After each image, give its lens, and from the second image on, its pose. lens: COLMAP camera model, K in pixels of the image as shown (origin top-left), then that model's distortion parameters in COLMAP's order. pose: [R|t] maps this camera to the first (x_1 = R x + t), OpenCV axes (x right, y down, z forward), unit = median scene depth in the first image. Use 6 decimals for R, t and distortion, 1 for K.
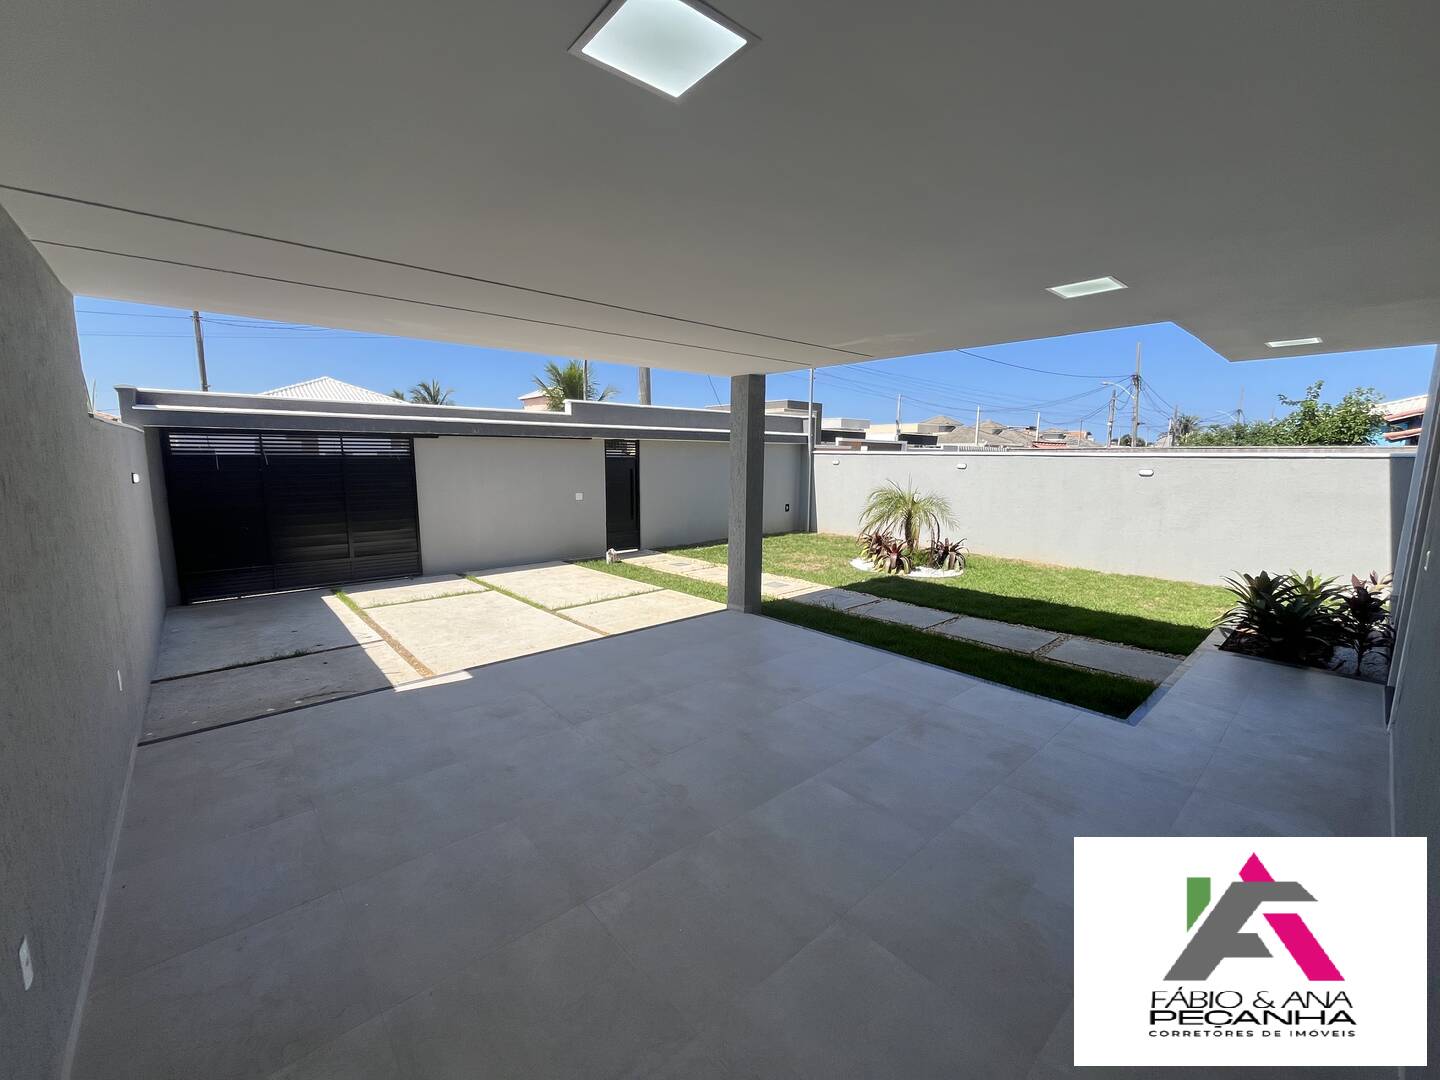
lens RADIAL K [[586.8, 0, 716.5], [0, 586.8, 541.6], [0, 0, 1]] dist [-0.002551, -0.000437]
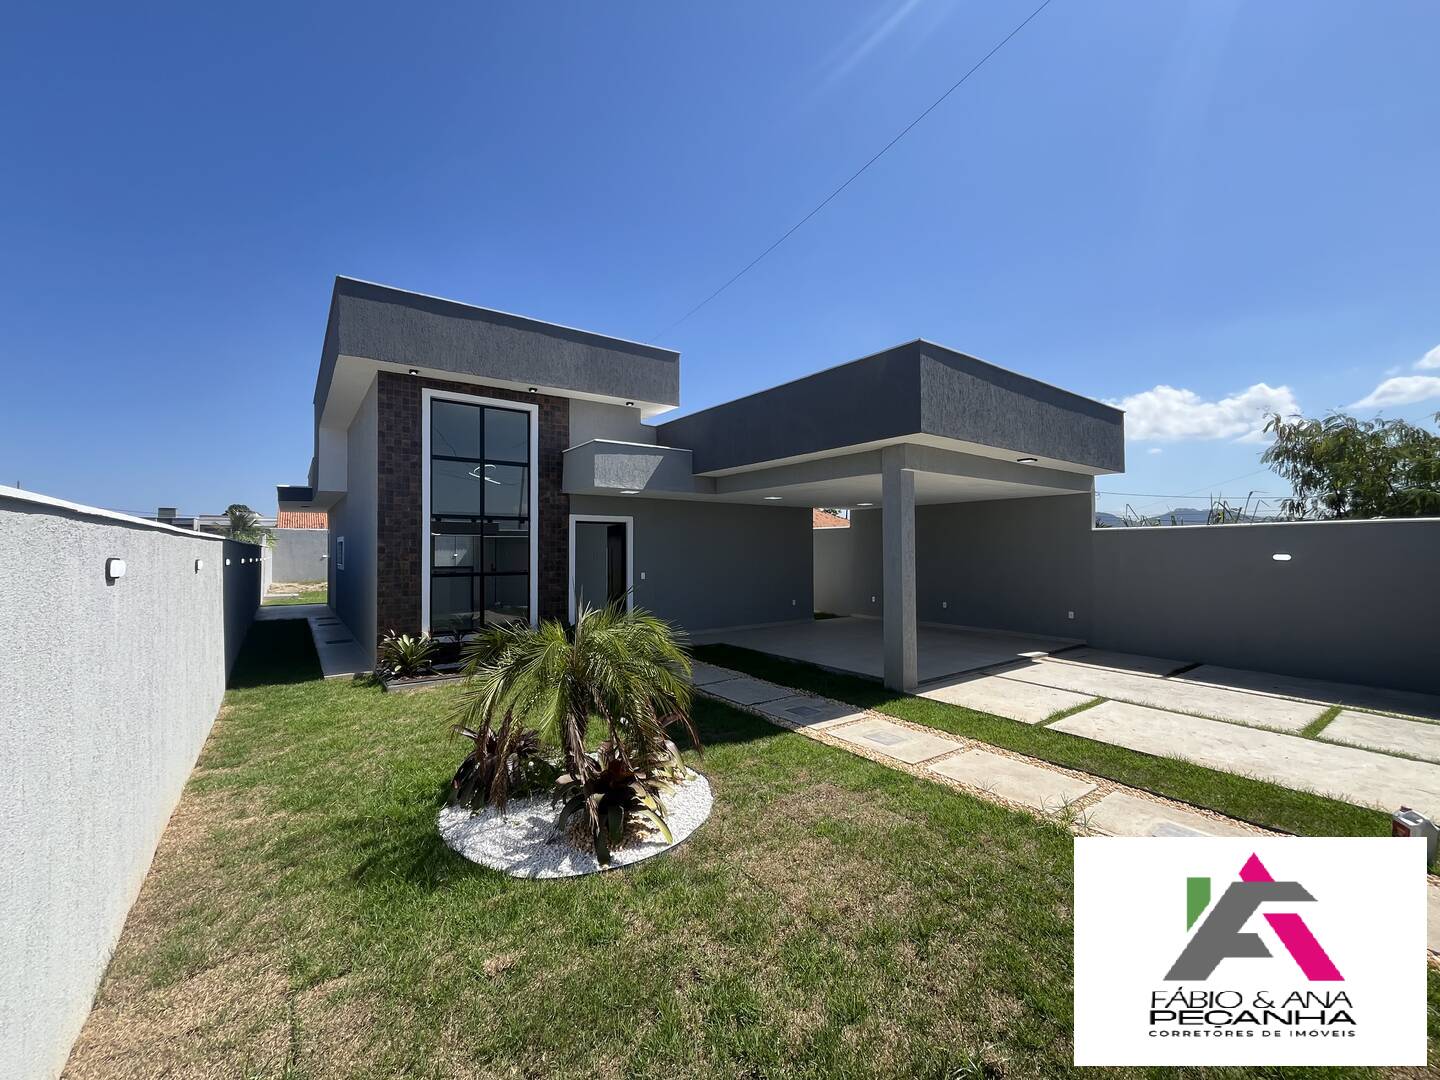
lens RADIAL K [[585.0, 0, 716.6], [0, 585.0, 542.3], [0, 0, 1]] dist [-0.003202, 0.000286]
pose [[-0.995877, -0.002971, 0.090669, 0.236523], [0.009383, 0.990731, 0.135517, -0.238261], [-0.090231, 0.135809, -0.986618, 1.703257]]
